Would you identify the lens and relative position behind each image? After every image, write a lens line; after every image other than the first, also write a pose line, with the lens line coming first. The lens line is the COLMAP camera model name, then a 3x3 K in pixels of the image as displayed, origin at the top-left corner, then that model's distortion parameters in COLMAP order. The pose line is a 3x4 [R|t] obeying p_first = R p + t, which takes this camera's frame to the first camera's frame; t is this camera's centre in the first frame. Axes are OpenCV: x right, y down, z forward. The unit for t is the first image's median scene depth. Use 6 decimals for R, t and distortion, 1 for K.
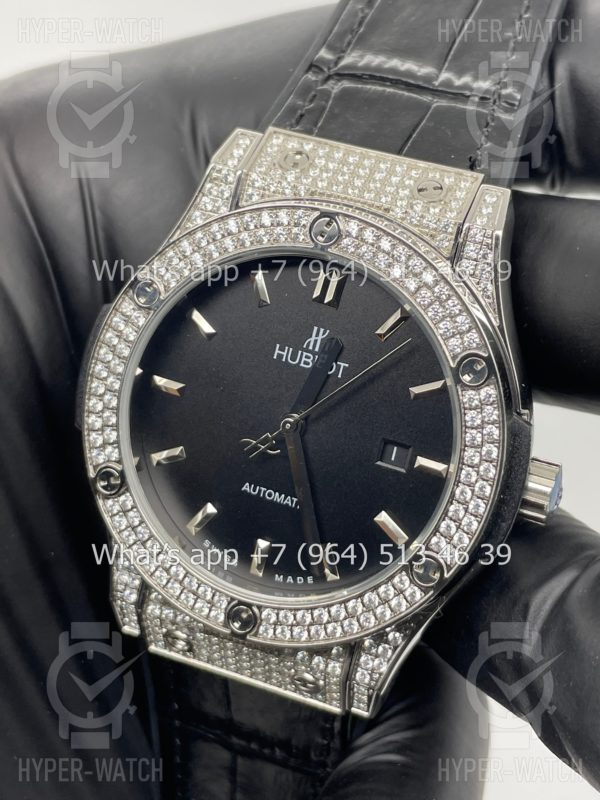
lens RADIAL K [[1263.0, 0, 298.8], [0, 1263.0, 398.9], [0, 0, 1]] dist [0.107694, 0.000000]
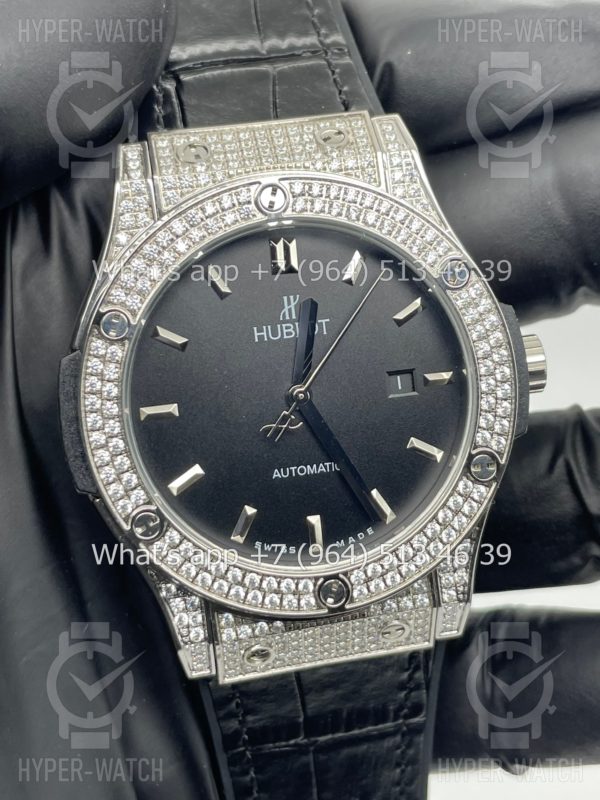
lens RADIAL K [[1263.0, 0, 300.3], [0, 1263.0, 406.0], [0, 0, 1]] dist [0.107694, 0.000000]
pose [[0.842533, -0.365350, 0.395799, -0.402680], [0.387117, 0.921644, 0.026689, 0.001562], [-0.374536, 0.130734, 0.917949, 0.075948]]
